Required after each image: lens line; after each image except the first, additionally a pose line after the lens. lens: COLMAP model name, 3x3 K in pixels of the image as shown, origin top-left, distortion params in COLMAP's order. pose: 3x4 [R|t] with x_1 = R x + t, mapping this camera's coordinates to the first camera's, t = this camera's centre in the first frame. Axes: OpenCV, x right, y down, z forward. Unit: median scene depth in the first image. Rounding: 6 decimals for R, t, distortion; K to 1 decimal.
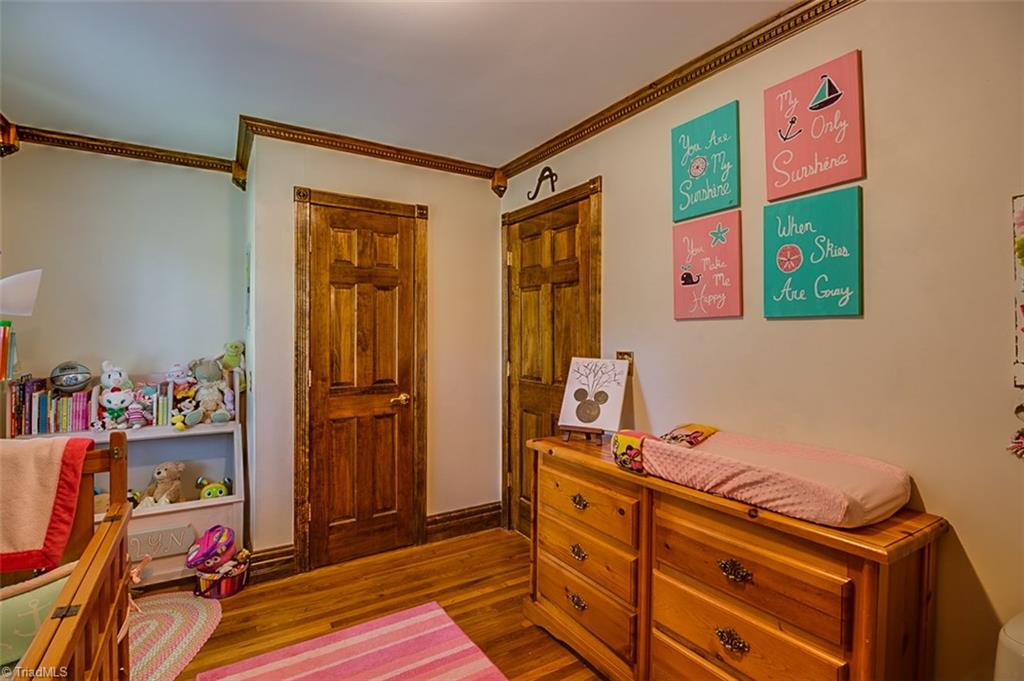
lens RADIAL K [[483.3, 0, 521.4], [0, 483.3, 327.9], [0, 0, 1]] dist [-0.011911, -0.001570]
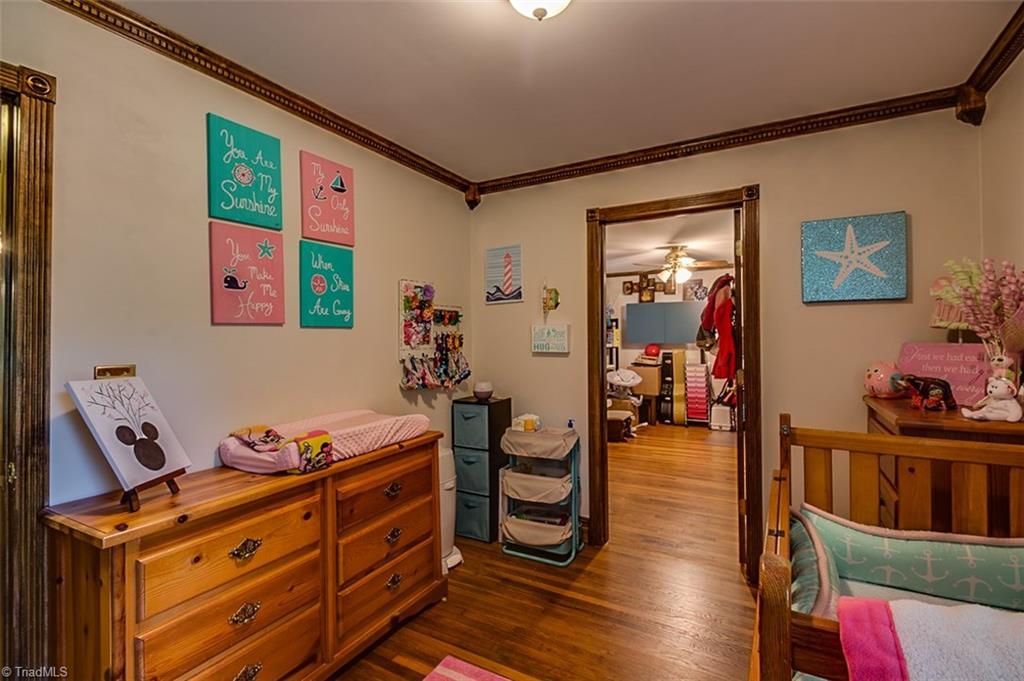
lens RADIAL K [[483.3, 0, 490.2], [0, 483.3, 328.2], [0, 0, 1]] dist [-0.011911, -0.001570]
pose [[-0.441649, 0.019762, 0.896970, -0.889074], [-0.003054, 0.999718, -0.023529, 0.013457], [-0.897183, -0.013131, -0.441465, 1.134736]]
